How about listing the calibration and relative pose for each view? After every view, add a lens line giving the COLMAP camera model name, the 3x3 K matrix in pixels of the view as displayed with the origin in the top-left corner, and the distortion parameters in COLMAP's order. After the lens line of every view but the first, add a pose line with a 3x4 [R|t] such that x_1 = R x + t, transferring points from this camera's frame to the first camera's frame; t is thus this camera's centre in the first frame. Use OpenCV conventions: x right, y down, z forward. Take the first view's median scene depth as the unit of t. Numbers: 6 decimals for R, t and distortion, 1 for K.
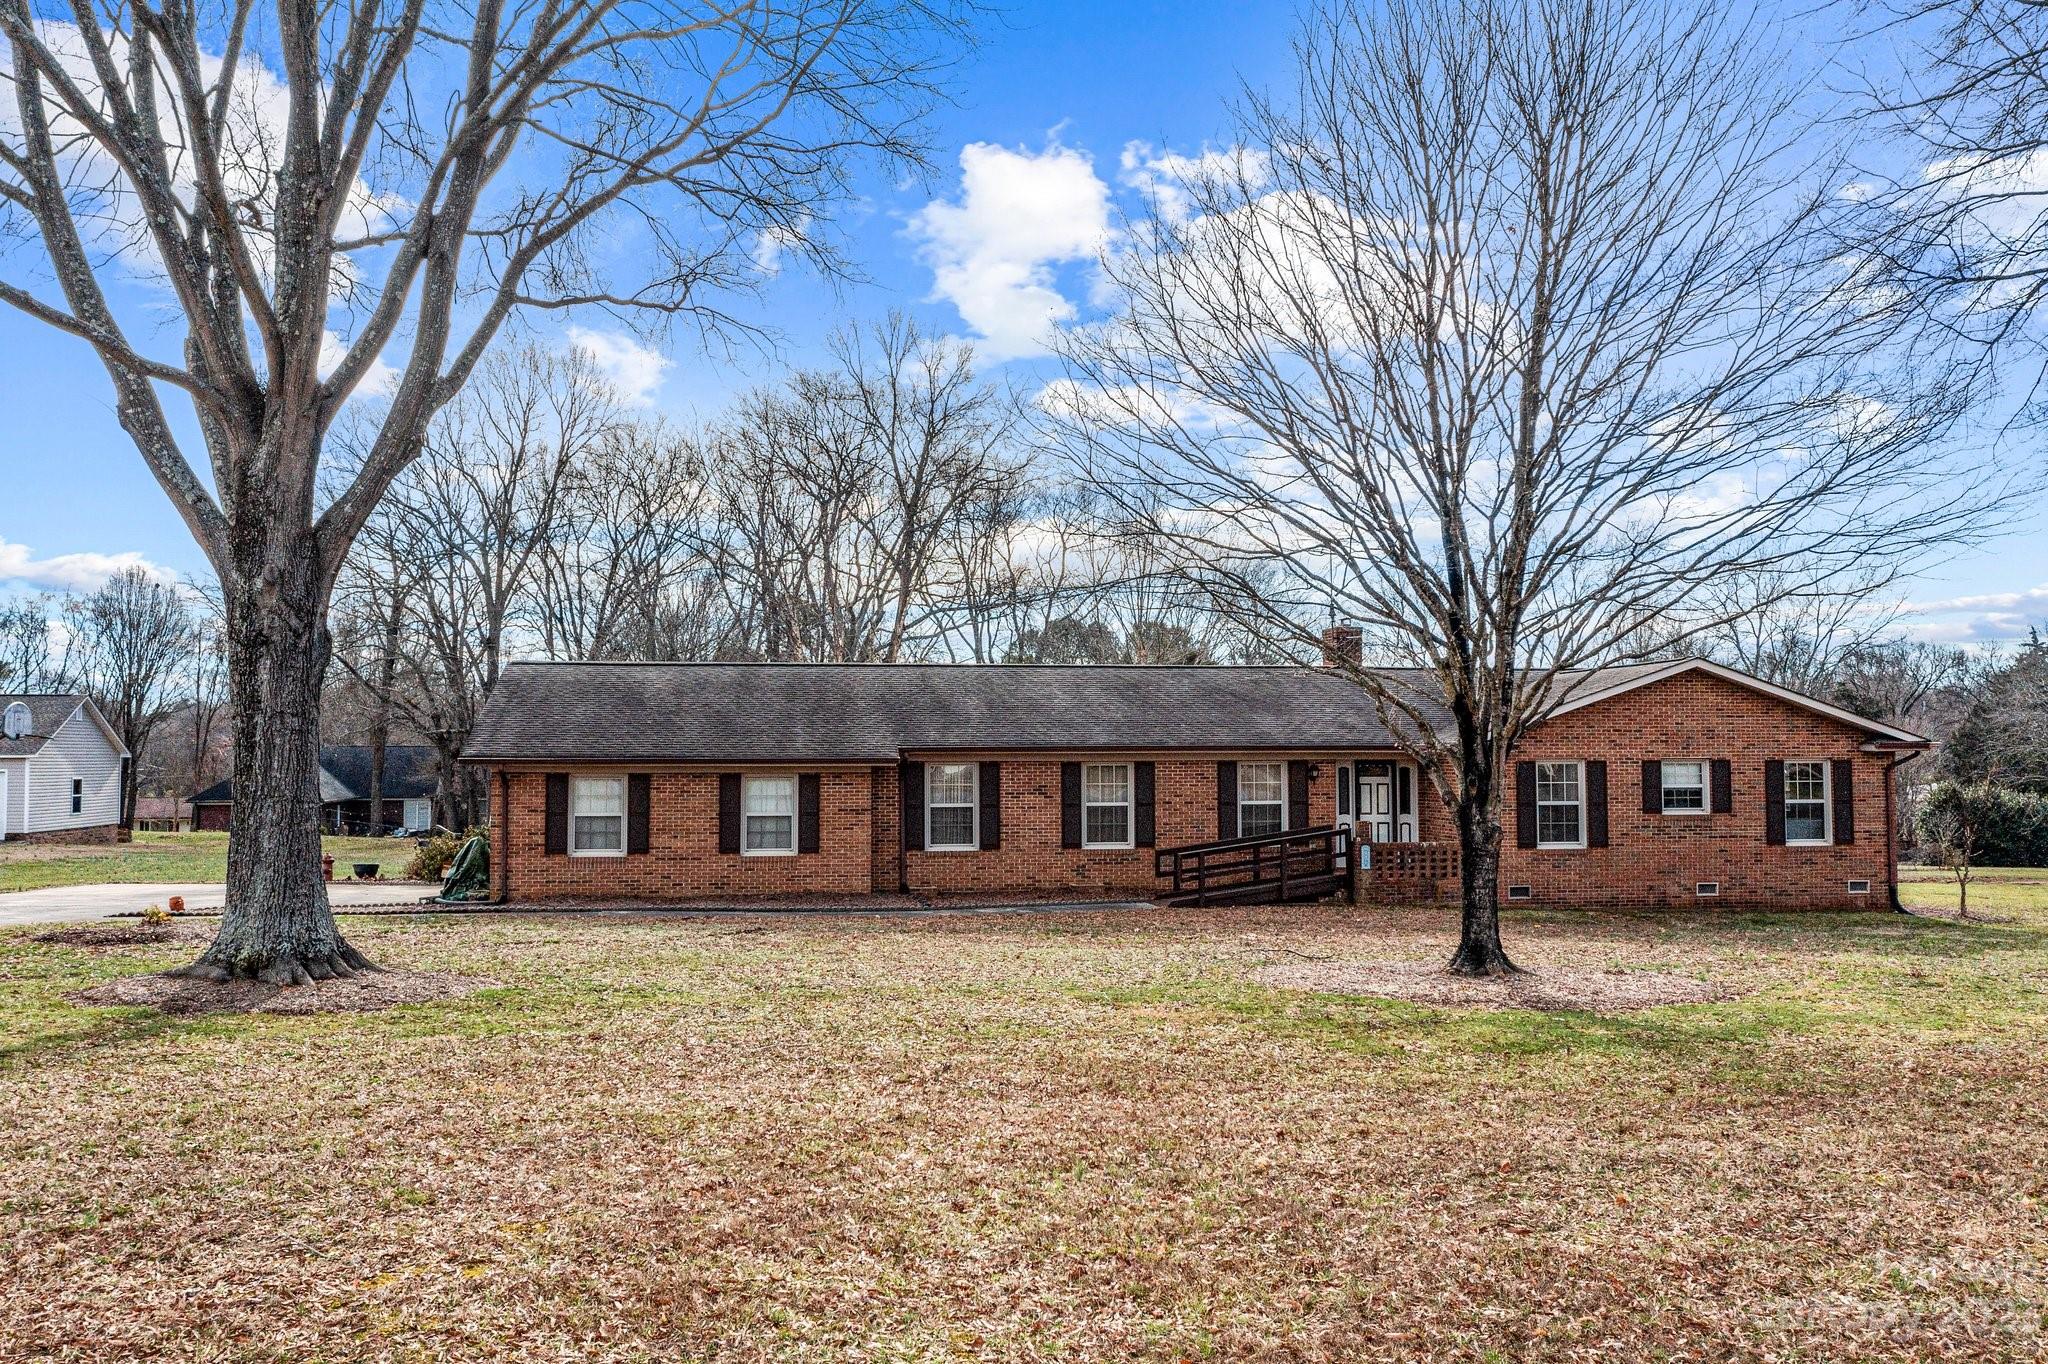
lens RADIAL K [[1673.0, 0, 1030.9], [0, 1673.0, 680.0], [0, 0, 1]] dist [0.003079, 0.002174]
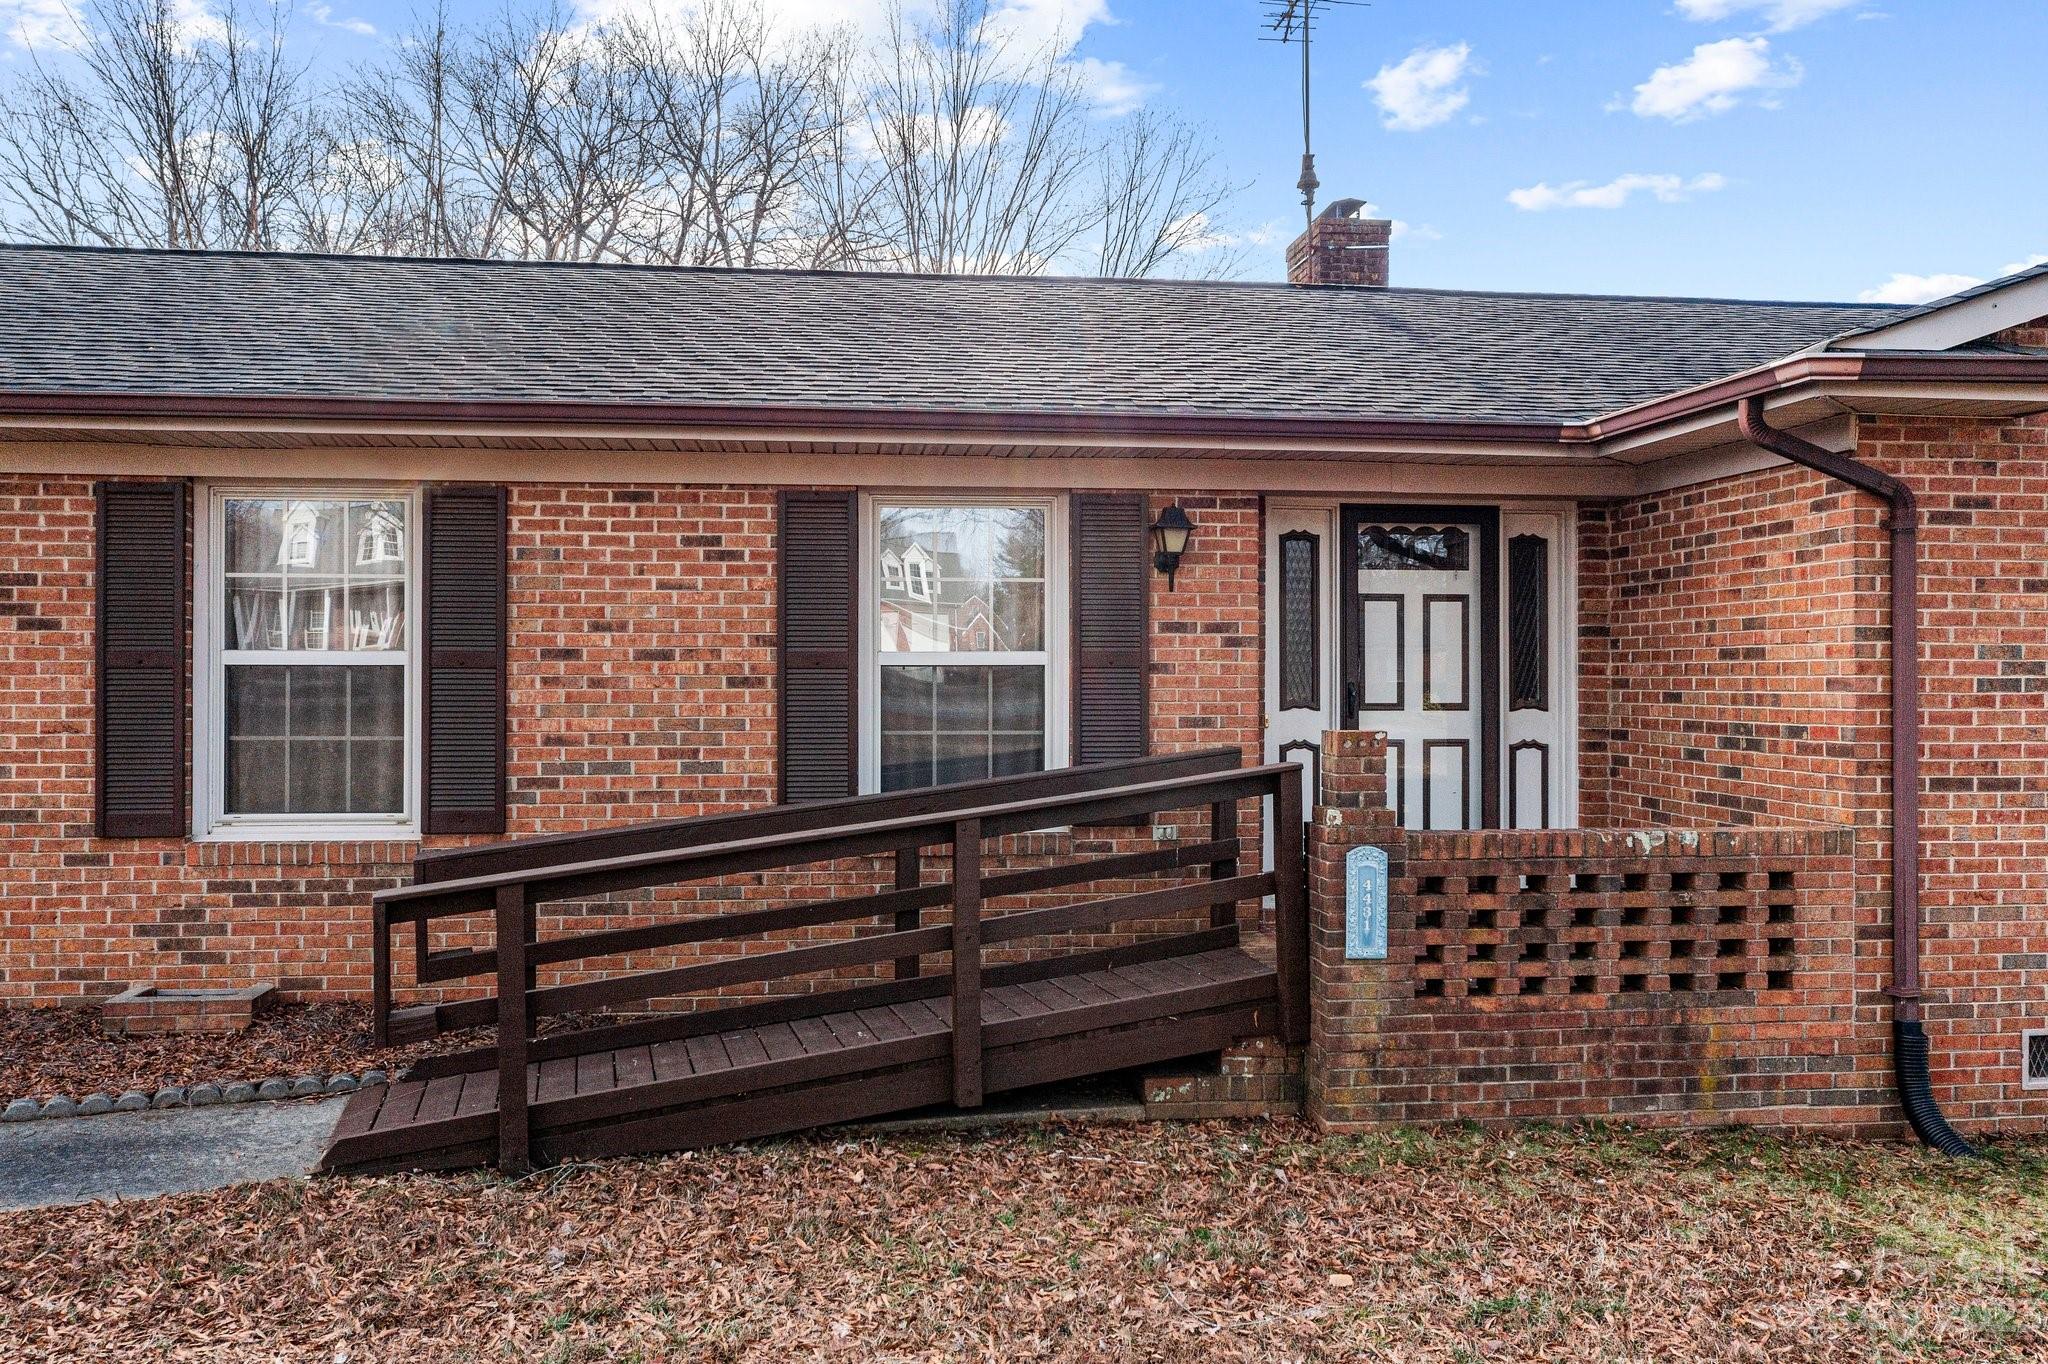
lens RADIAL K [[1673.0, 0, 1020.9], [0, 1673.0, 679.1], [0, 0, 1]] dist [0.003079, 0.002174]
pose [[0.999536, 0.005655, -0.029921, 0.157612], [-0.004164, 0.998756, 0.049693, 0.065339], [0.030165, -0.049545, 0.998316, 0.765088]]
